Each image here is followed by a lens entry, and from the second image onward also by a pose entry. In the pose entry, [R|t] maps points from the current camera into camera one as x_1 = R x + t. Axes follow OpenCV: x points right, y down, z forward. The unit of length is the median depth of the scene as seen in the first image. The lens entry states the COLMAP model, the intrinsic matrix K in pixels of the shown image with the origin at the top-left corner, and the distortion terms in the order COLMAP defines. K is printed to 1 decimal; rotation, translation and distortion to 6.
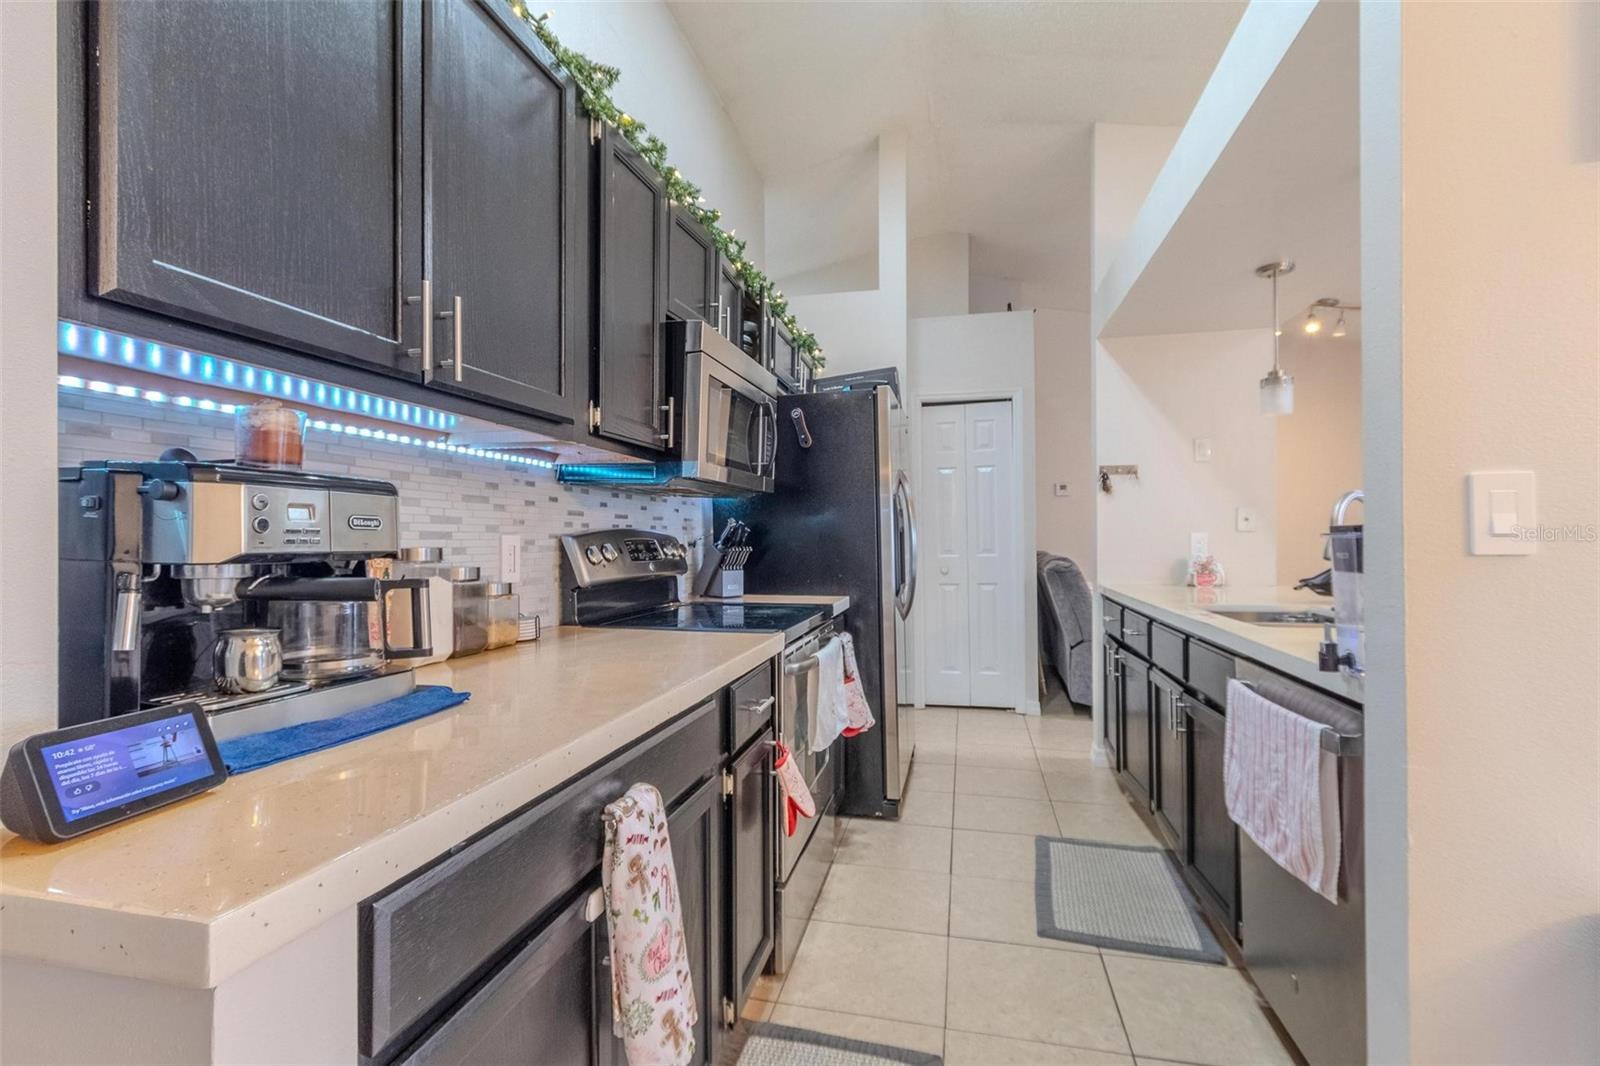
lens RADIAL K [[736.0, 0, 790.4], [0, 736.0, 535.1], [0, 0, 1]] dist [0.004211, -0.002459]
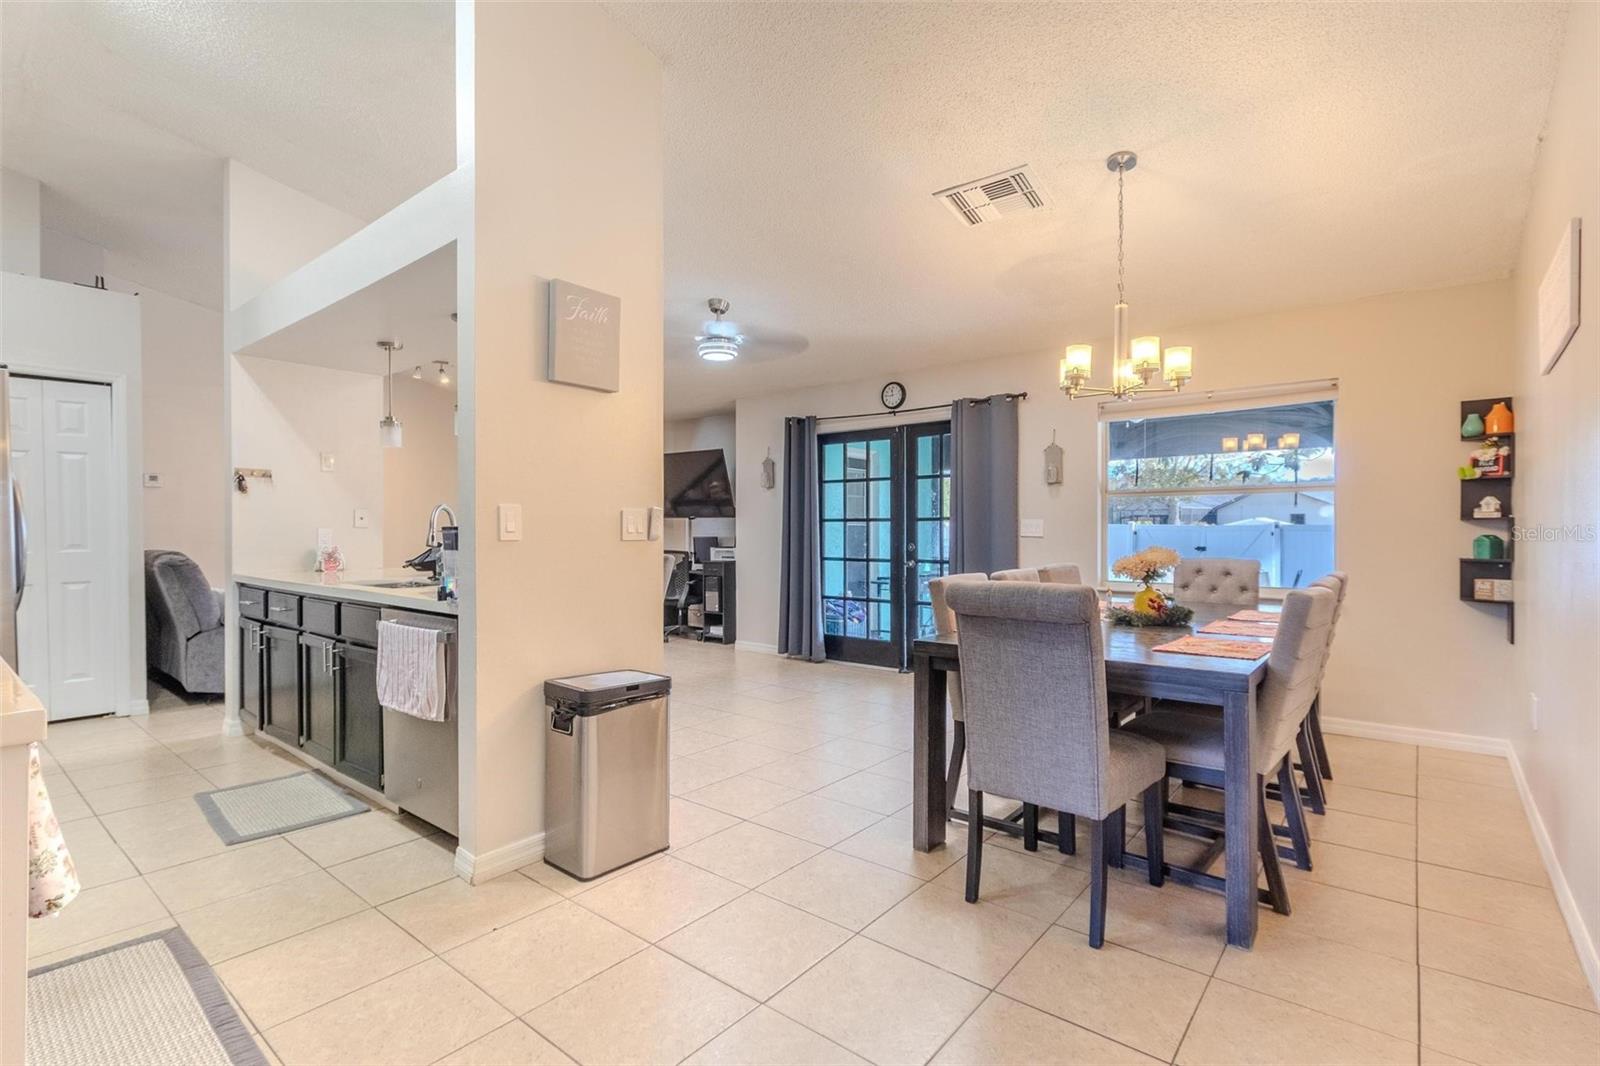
lens RADIAL K [[736.0, 0, 795.7], [0, 736.0, 535.0], [0, 0, 1]] dist [0.004211, -0.002459]
pose [[0.423731, -0.000010, 0.905788, -0.309568], [-0.006061, 0.999978, 0.002846, -0.001035], [-0.905768, -0.006696, 0.423721, -0.326515]]
